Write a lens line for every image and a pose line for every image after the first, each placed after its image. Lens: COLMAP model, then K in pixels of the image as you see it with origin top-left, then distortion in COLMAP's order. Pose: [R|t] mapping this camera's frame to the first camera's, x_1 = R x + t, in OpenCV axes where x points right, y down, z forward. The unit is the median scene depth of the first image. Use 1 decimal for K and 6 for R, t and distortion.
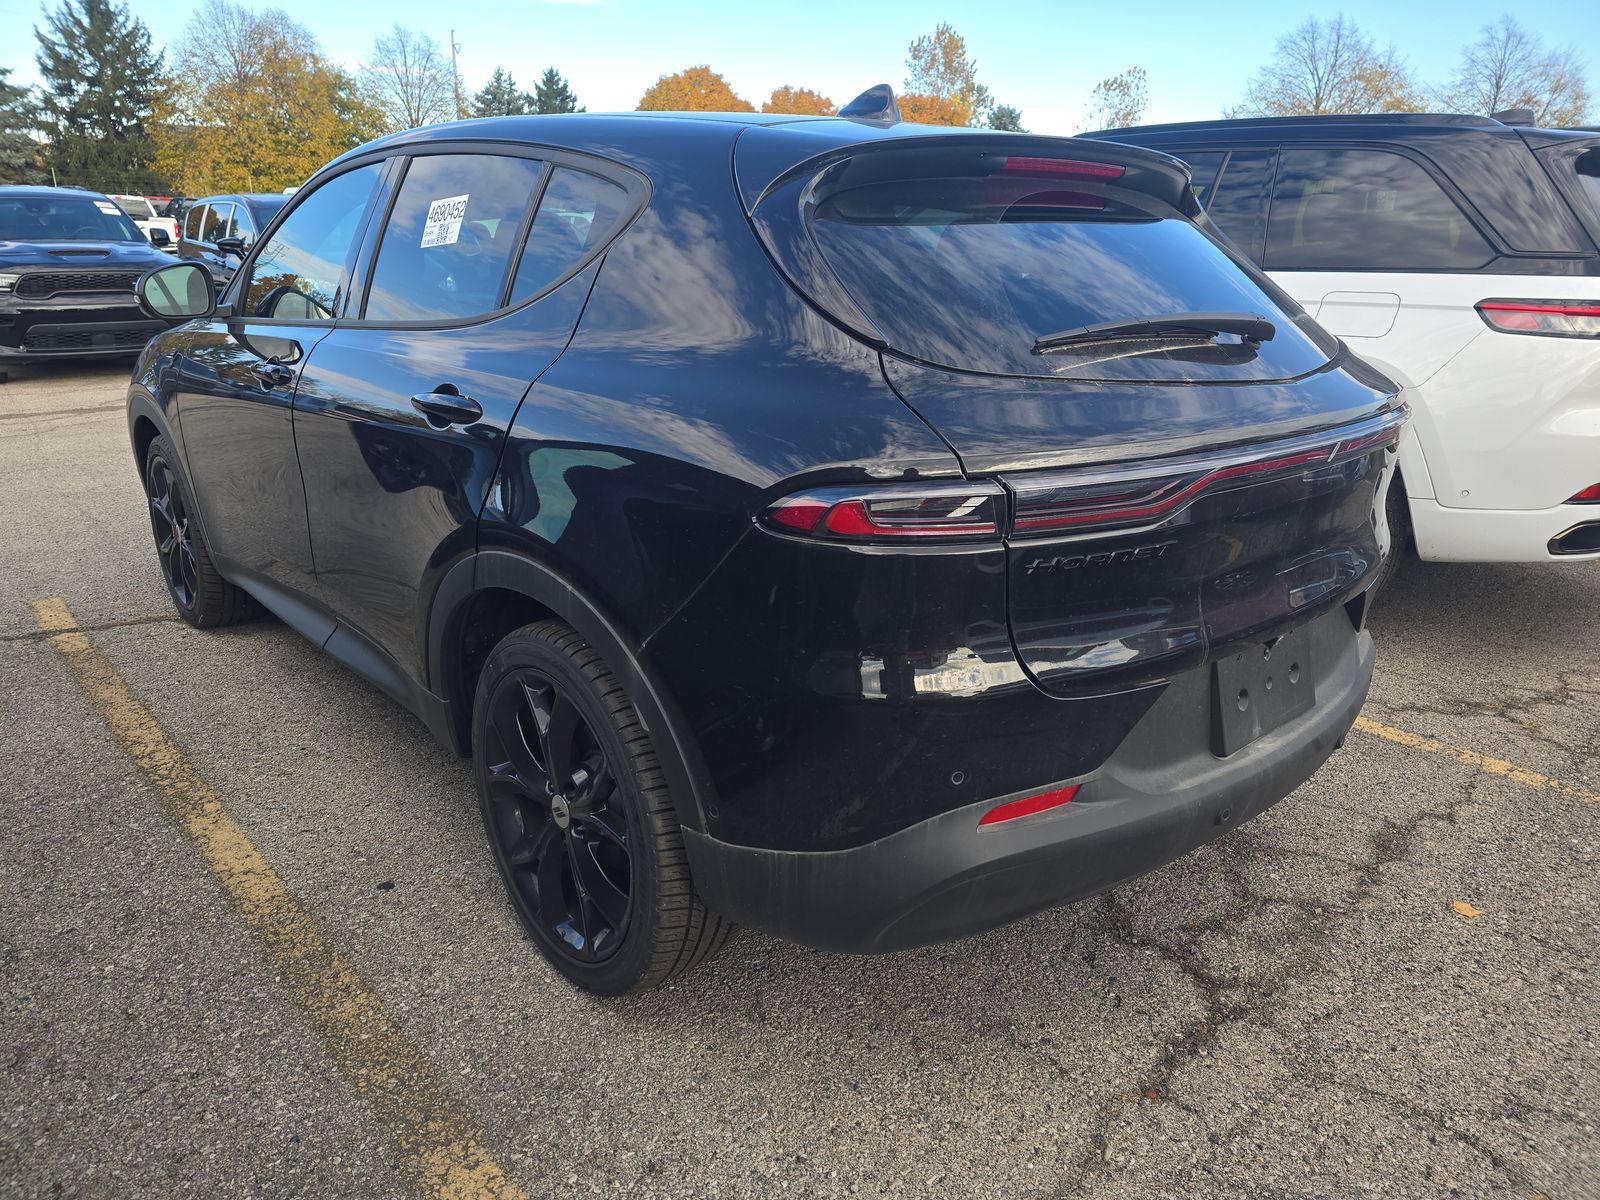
lens RADIAL K [[1065.0, 0, 802.2], [0, 1065.0, 600.3], [0, 0, 1]] dist [0.014524, -0.014469]
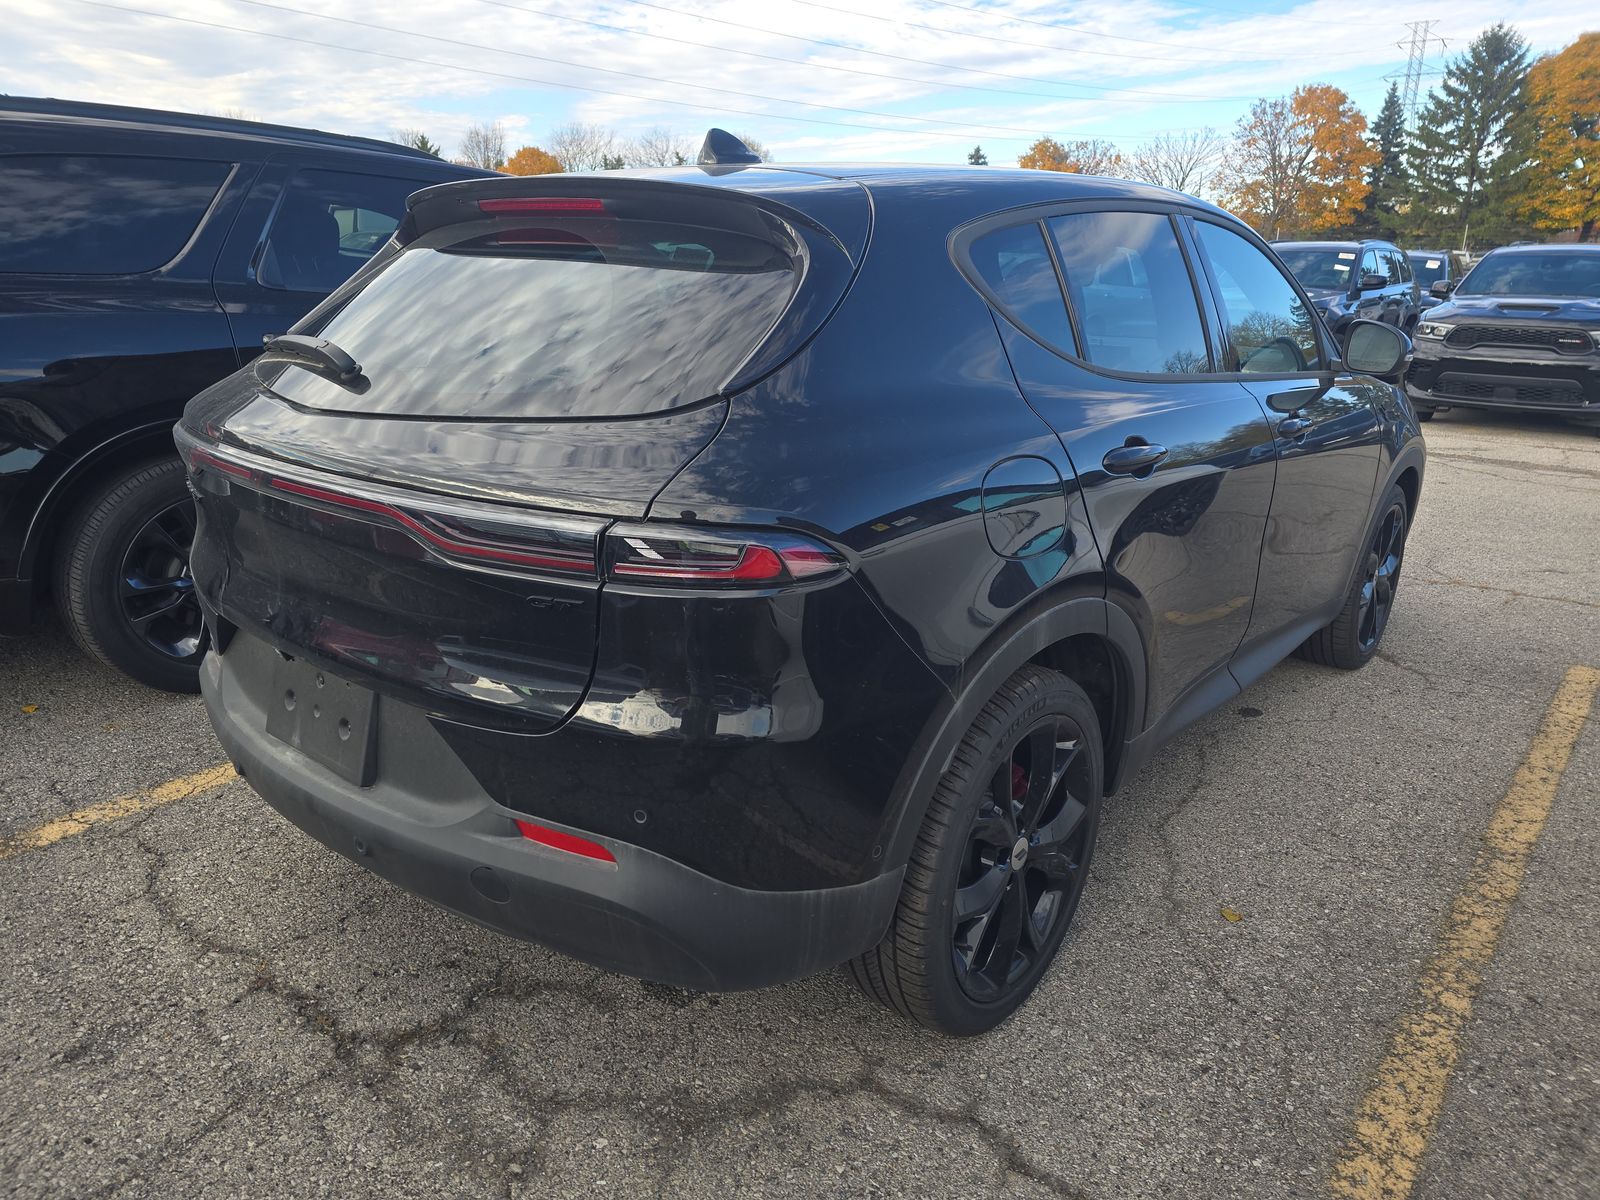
lens RADIAL K [[1065.0, 0, 799.4], [0, 1065.0, 593.7], [0, 0, 1]] dist [0.014524, -0.014469]
pose [[0.158239, 0.280854, -0.946616, 1.089601], [-0.333506, 0.917556, 0.216483, -0.299087], [0.929373, 0.281446, 0.238860, 0.879552]]
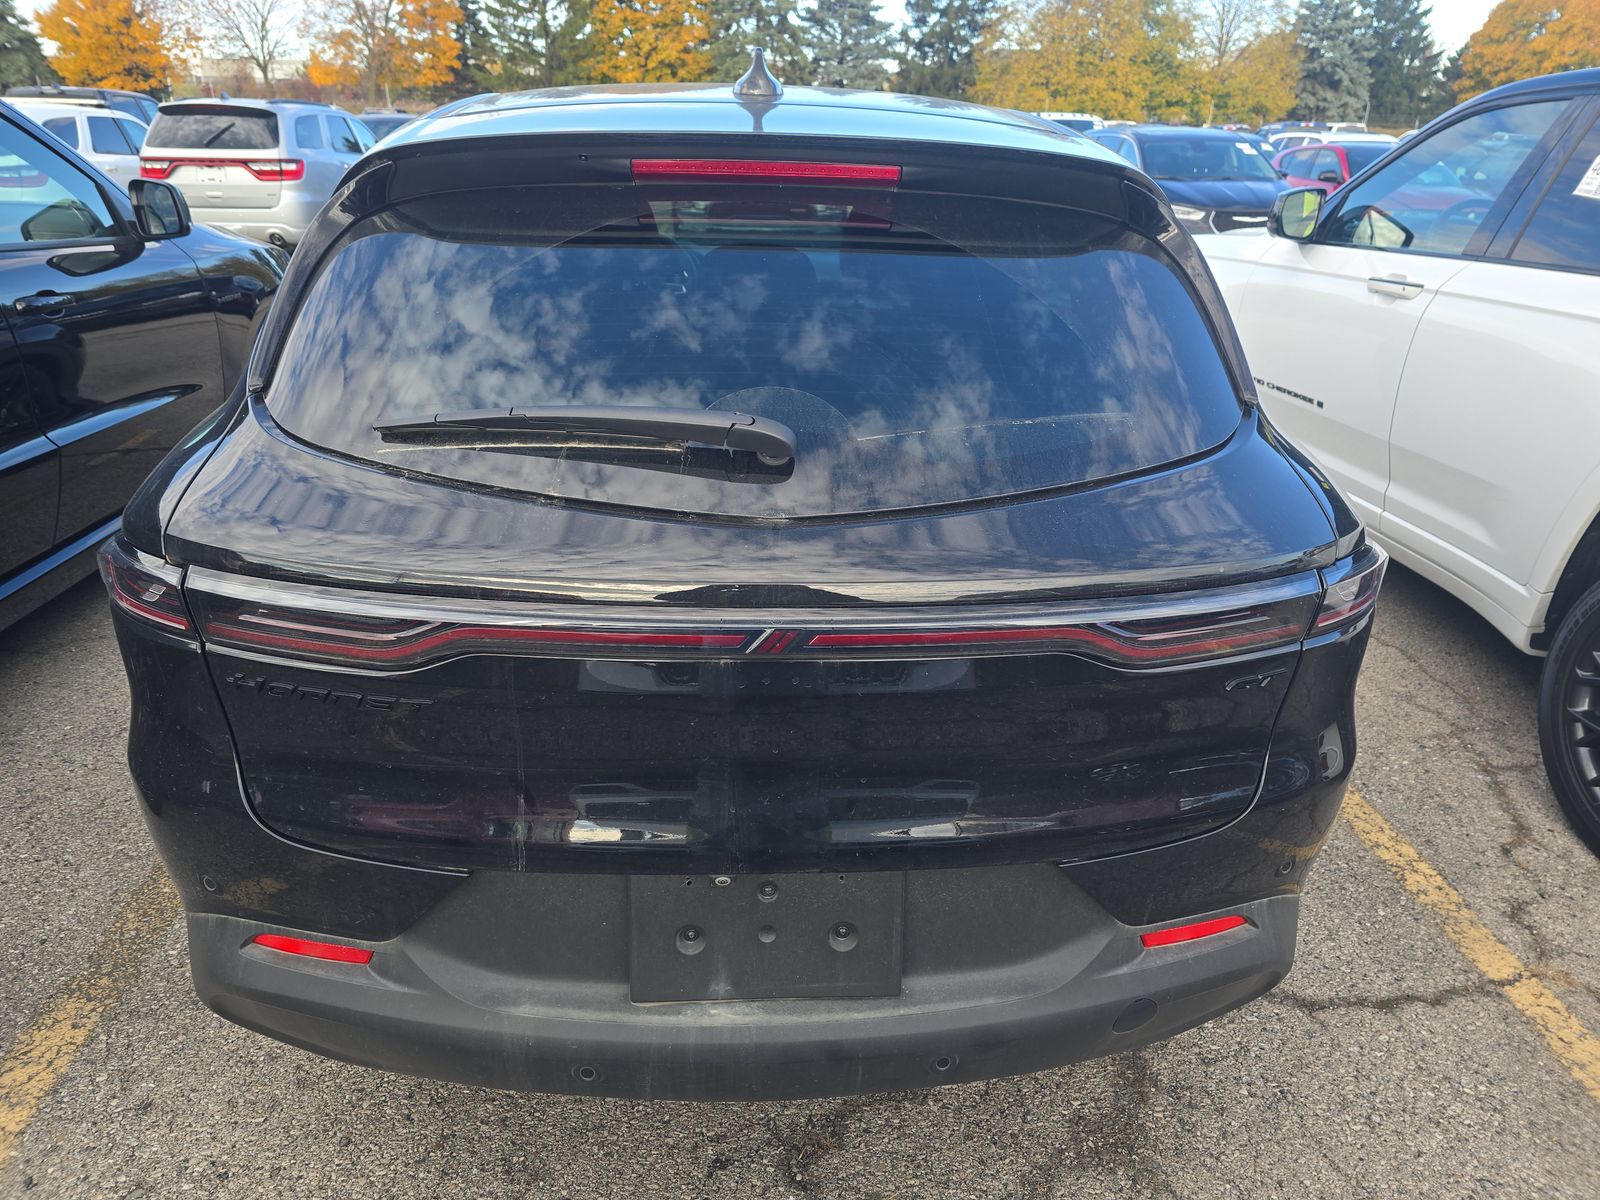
lens RADIAL K [[1065.0, 0, 796.8], [0, 1065.0, 609.2], [0, 0, 1]] dist [0.014524, -0.014469]
pose [[0.785515, 0.251385, -0.565483, 0.599033], [-0.210248, 0.967832, 0.138192, -0.167836], [0.582032, 0.010340, 0.813100, 0.349275]]
